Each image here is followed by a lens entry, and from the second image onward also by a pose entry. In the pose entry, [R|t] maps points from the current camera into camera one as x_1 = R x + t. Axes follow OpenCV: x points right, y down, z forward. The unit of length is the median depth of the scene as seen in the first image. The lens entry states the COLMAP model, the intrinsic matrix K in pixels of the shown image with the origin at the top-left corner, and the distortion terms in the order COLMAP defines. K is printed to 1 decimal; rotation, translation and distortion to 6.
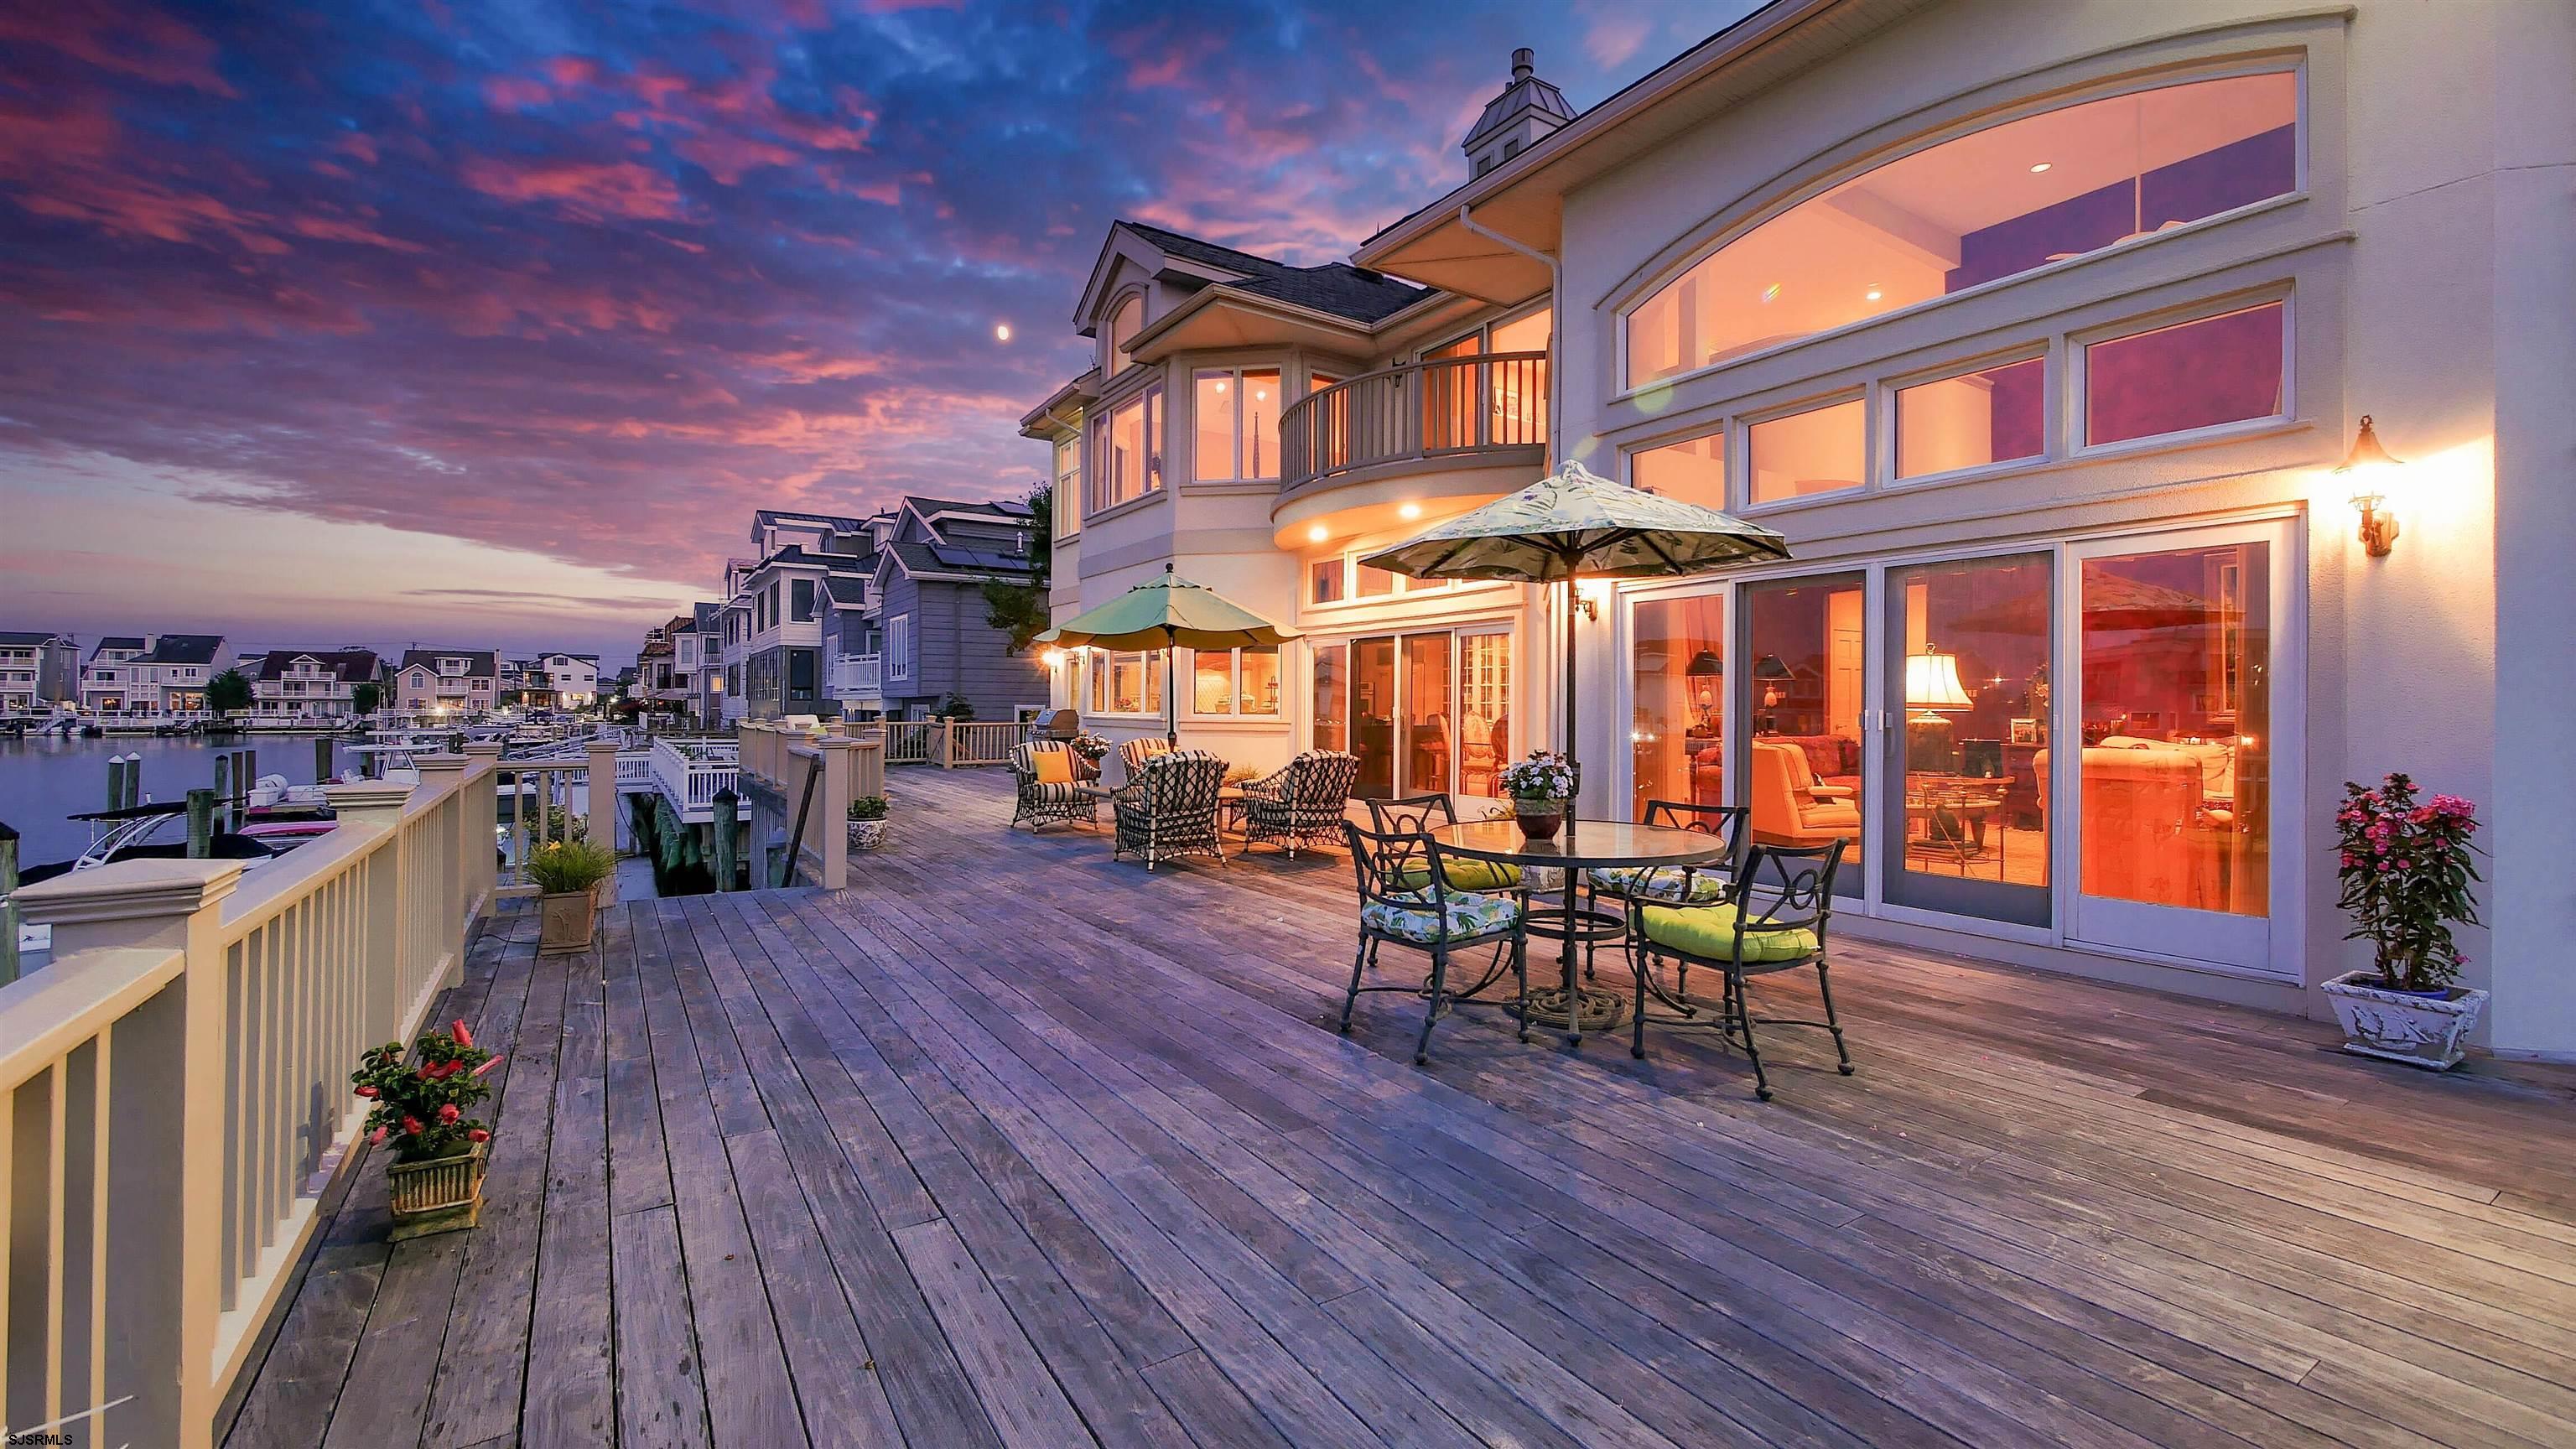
lens RADIAL K [[1073.8, 0, 1286.1], [0, 1073.8, 701.8], [0, 0, 1]] dist [0.001495, 0.000916]
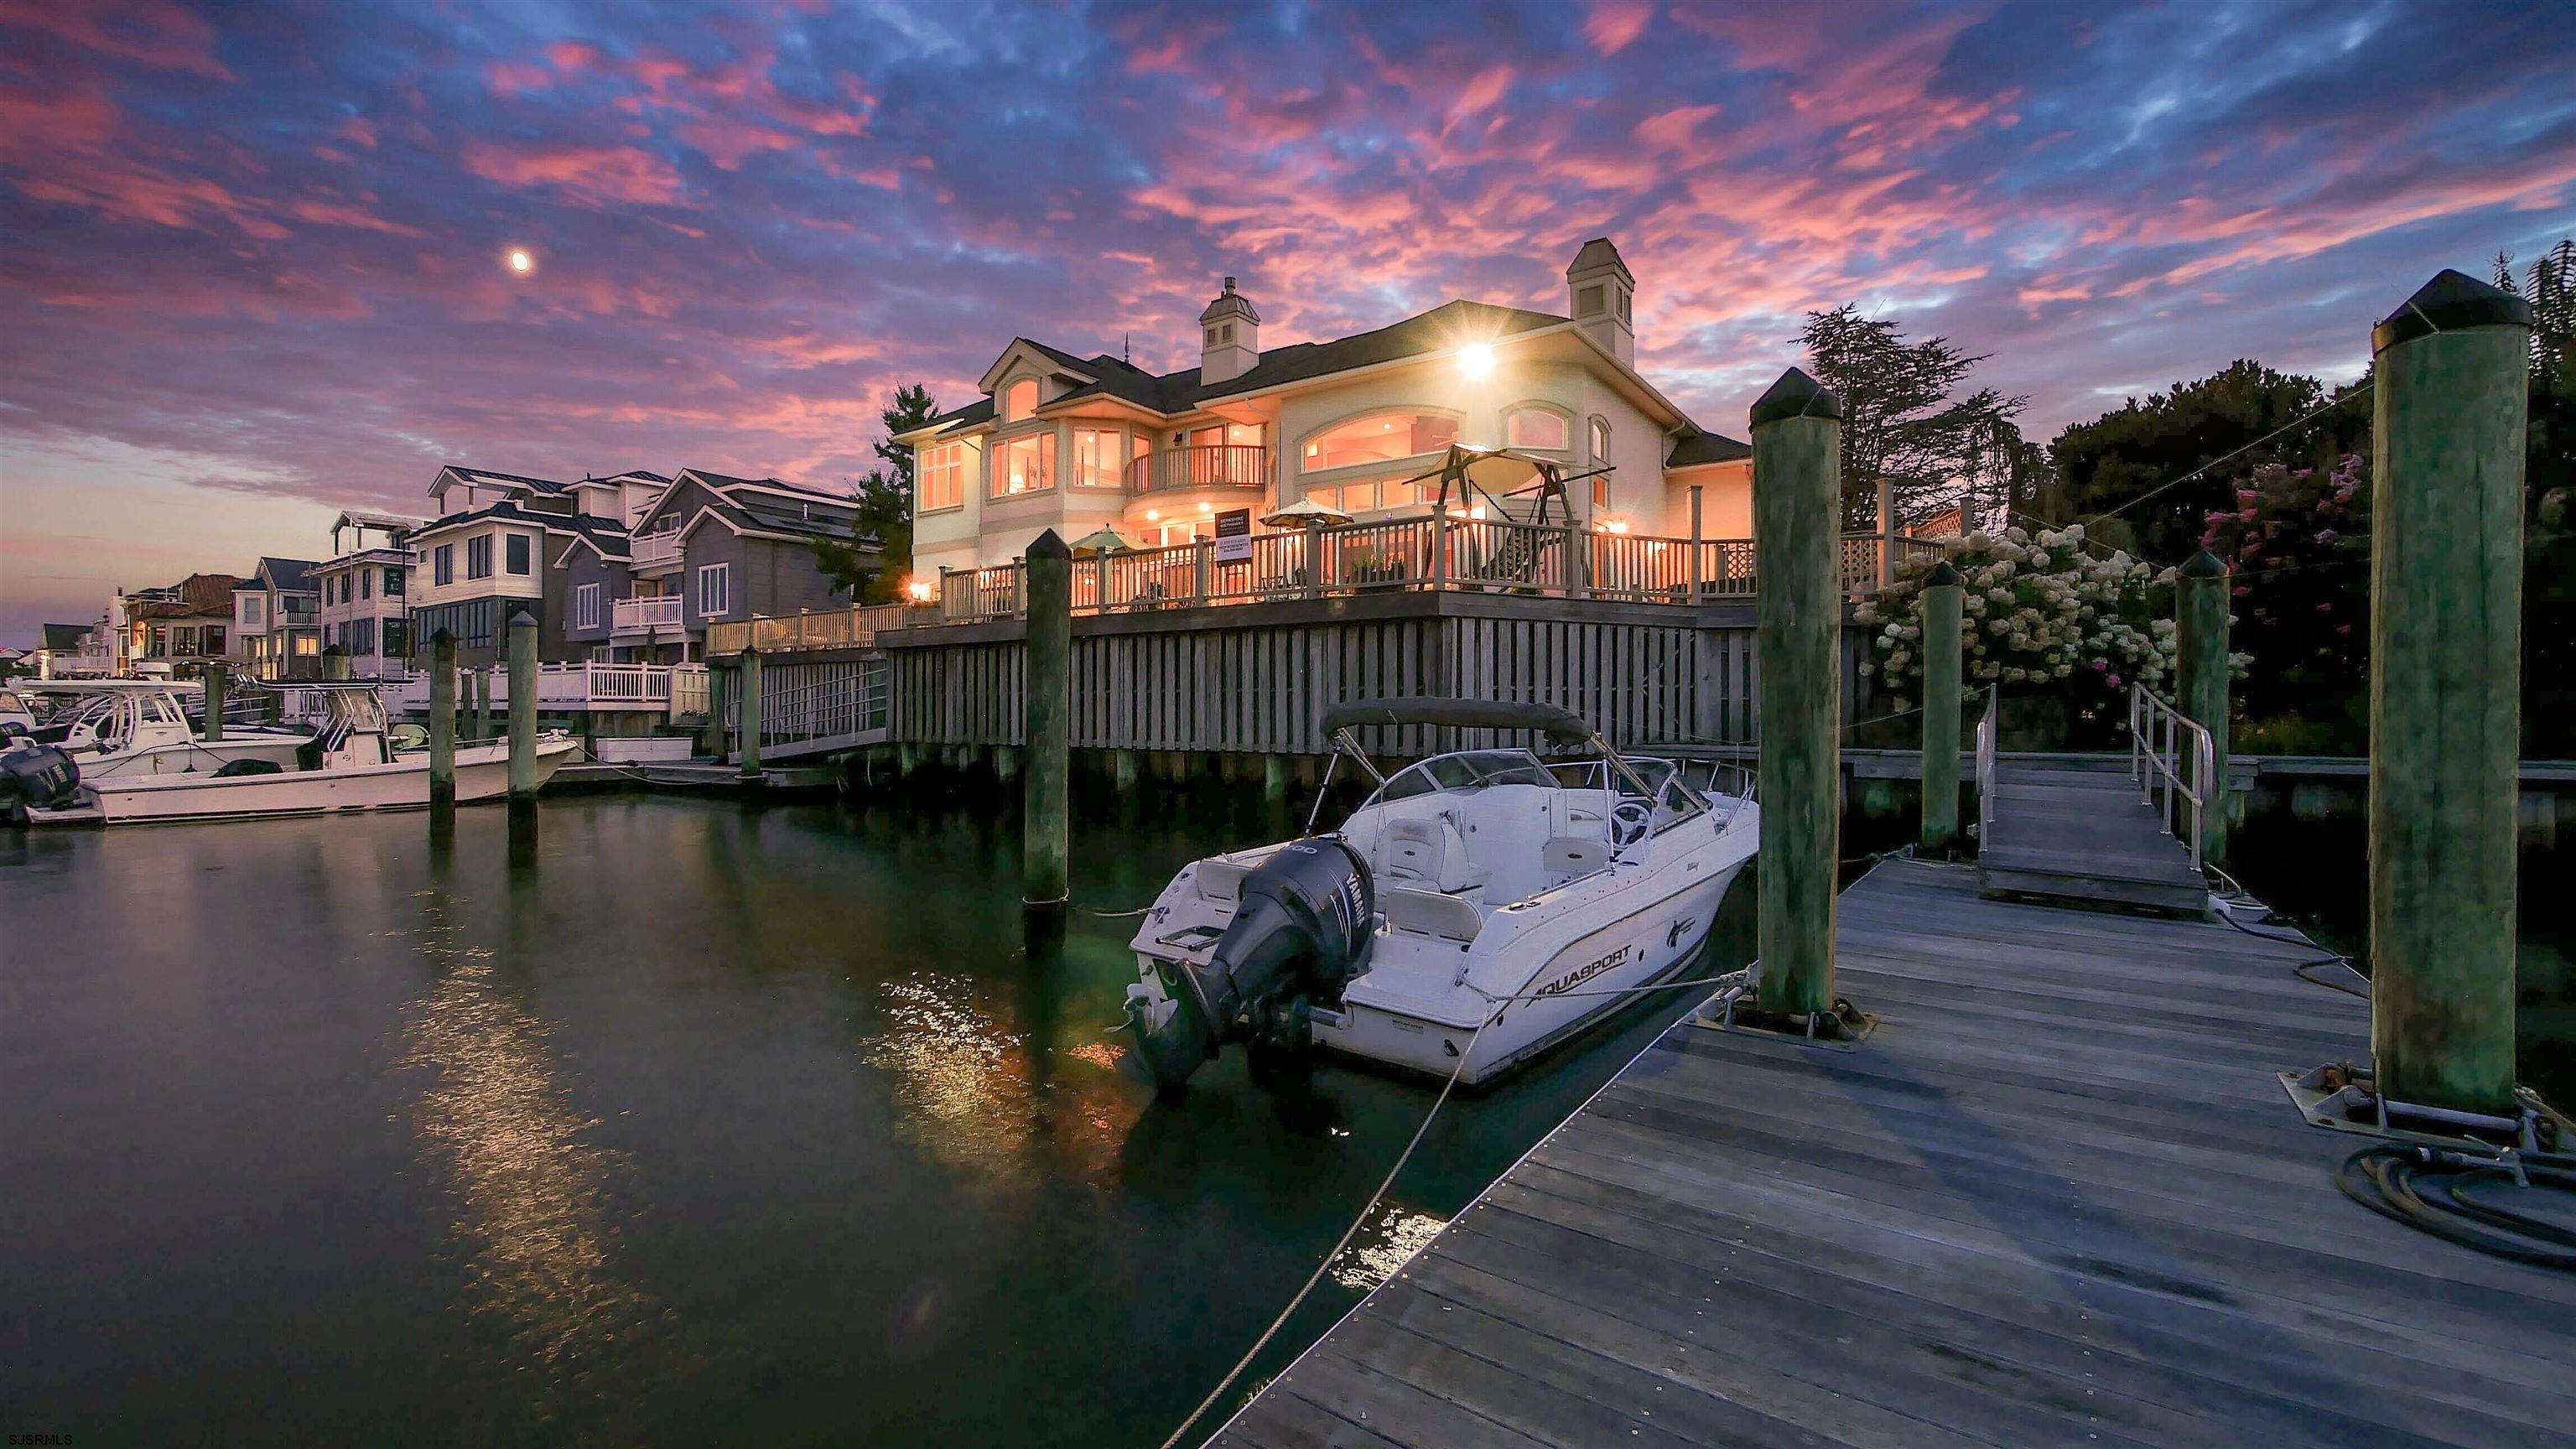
lens RADIAL K [[1073.8, 0, 1289.6], [0, 1073.8, 726.4], [0, 0, 1]] dist [0.001495, 0.000916]
pose [[0.925945, -0.007374, 0.377586, -0.456790], [0.001576, 0.999876, 0.015662, 0.198705], [-0.377654, -0.013907, 0.925842, -0.936268]]
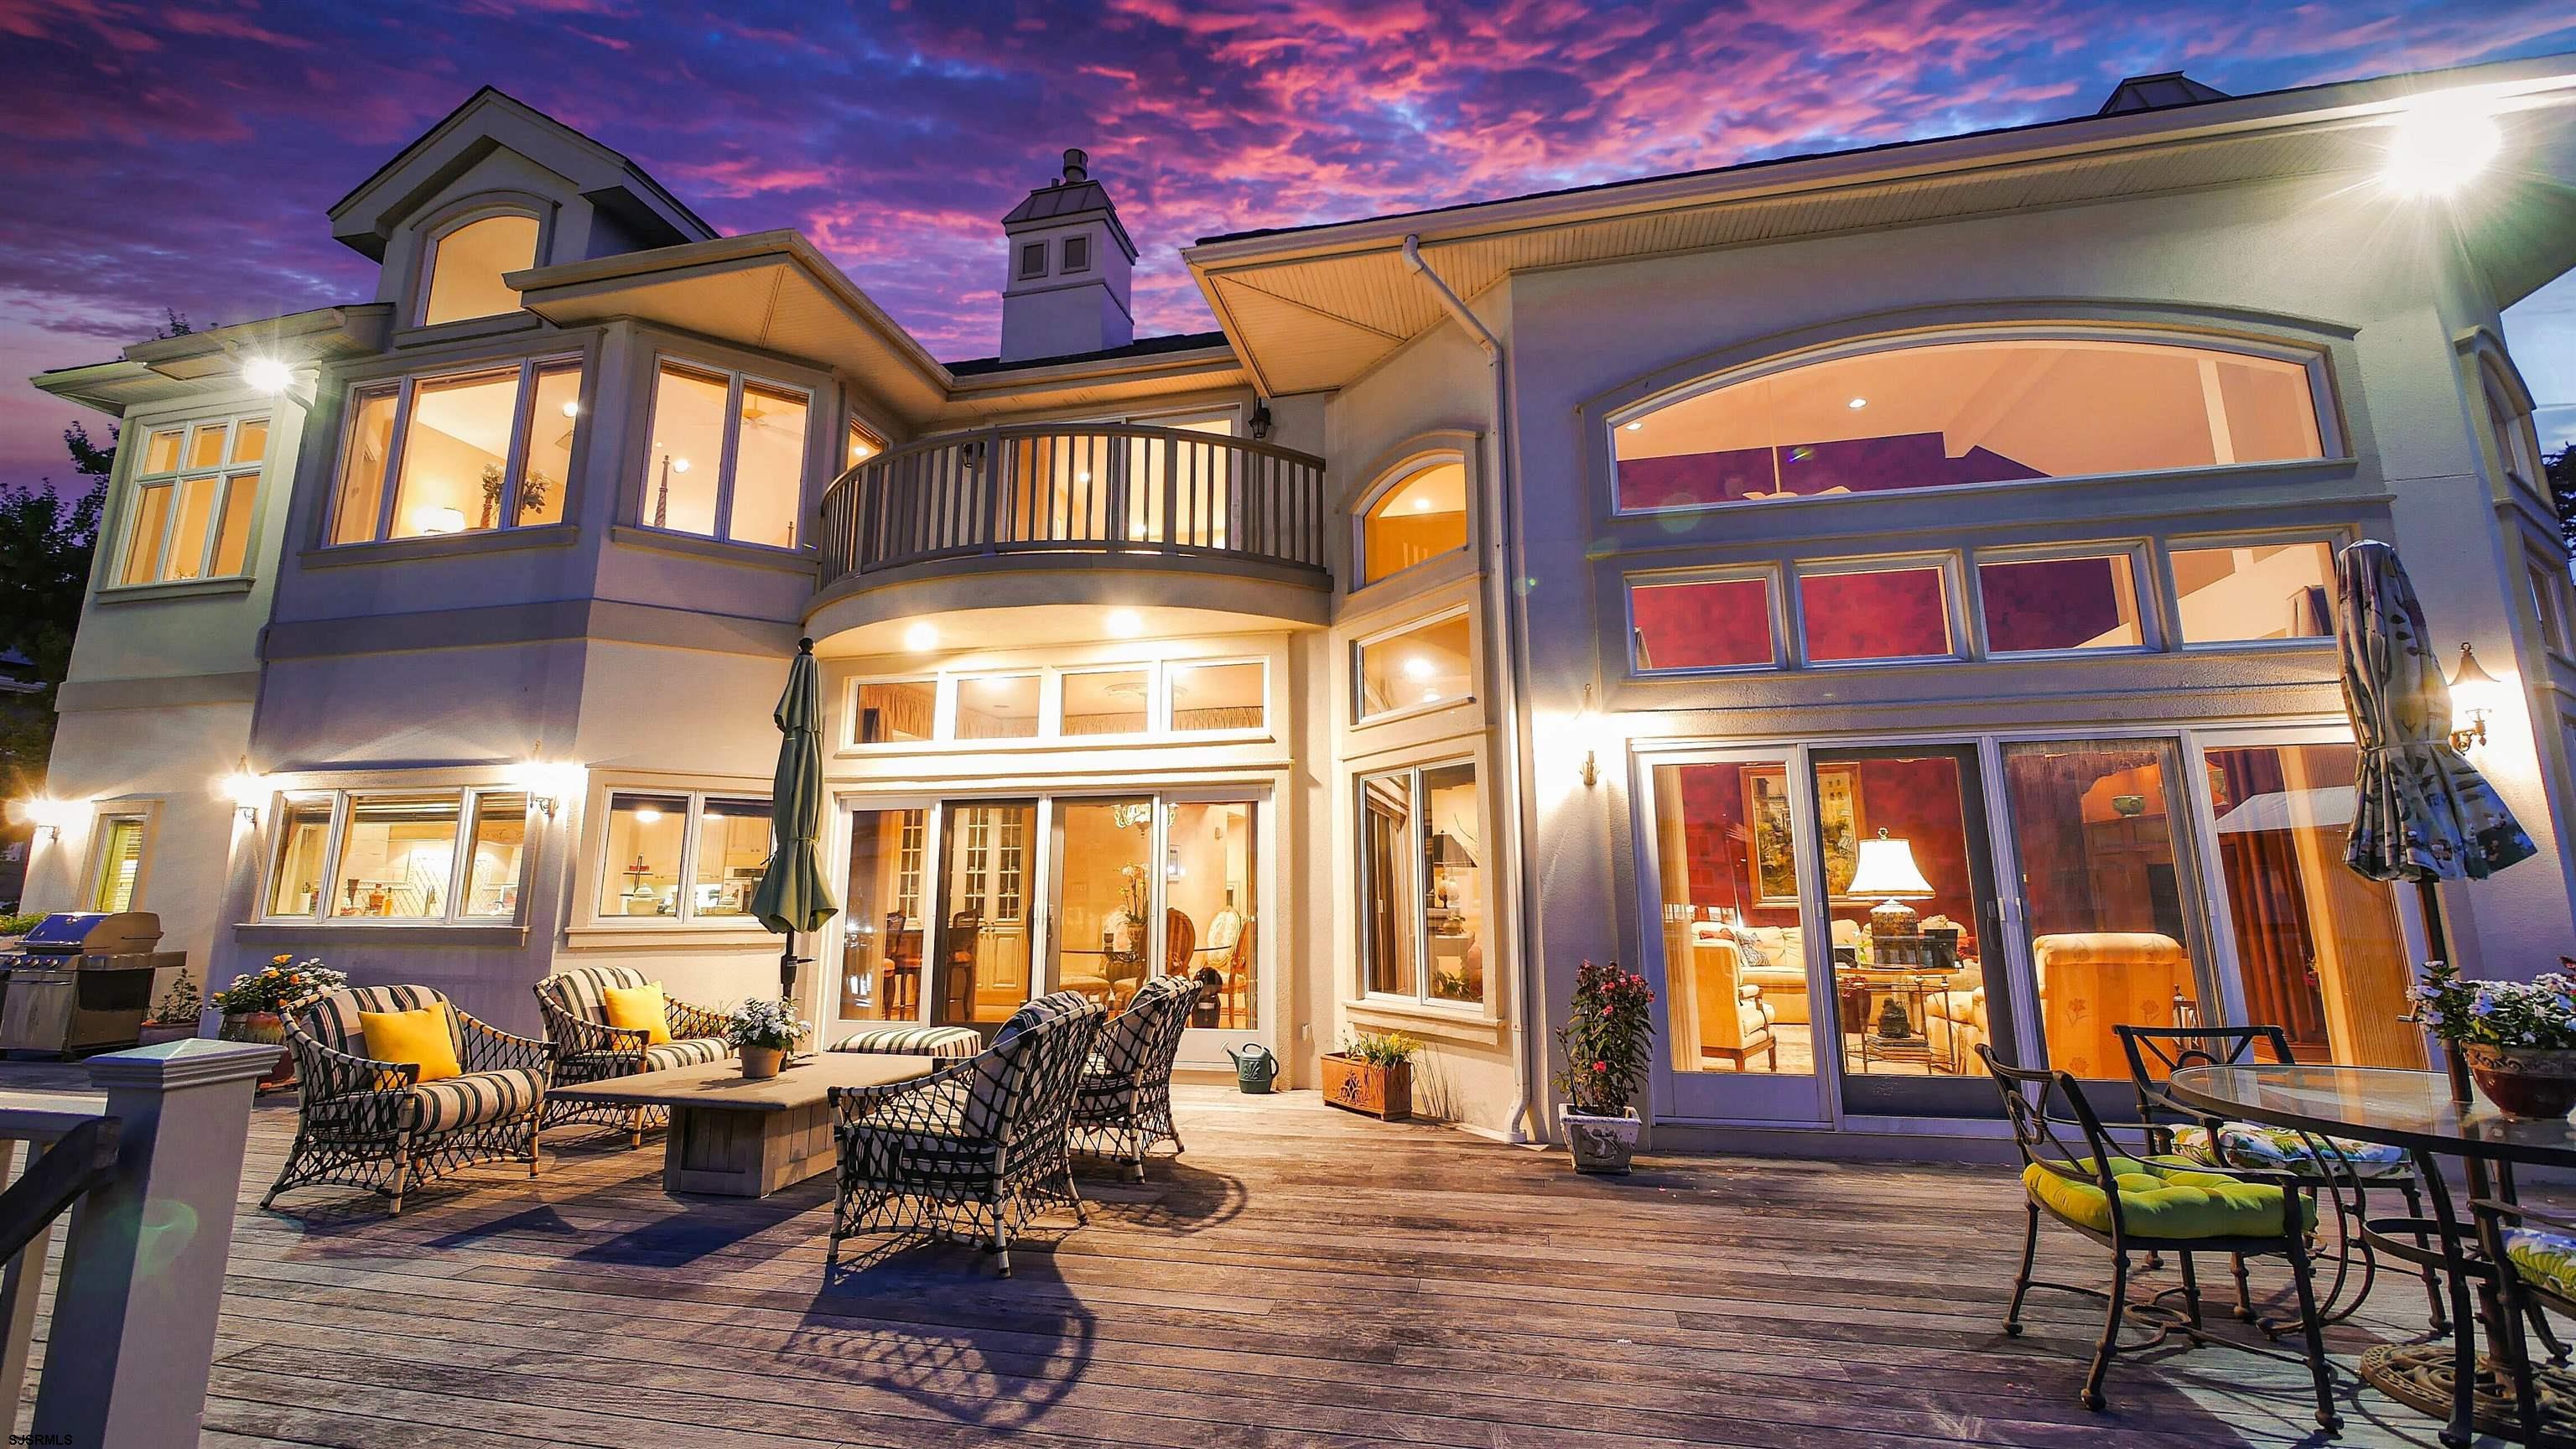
lens RADIAL K [[1073.8, 0, 1283.2], [0, 1073.8, 710.0], [0, 0, 1]] dist [0.001495, 0.000916]
pose [[0.717453, 0.116796, 0.686745, -0.228653], [0.003820, 0.985170, -0.171541, 0.002539], [-0.696596, 0.125696, 0.706367, 0.330364]]
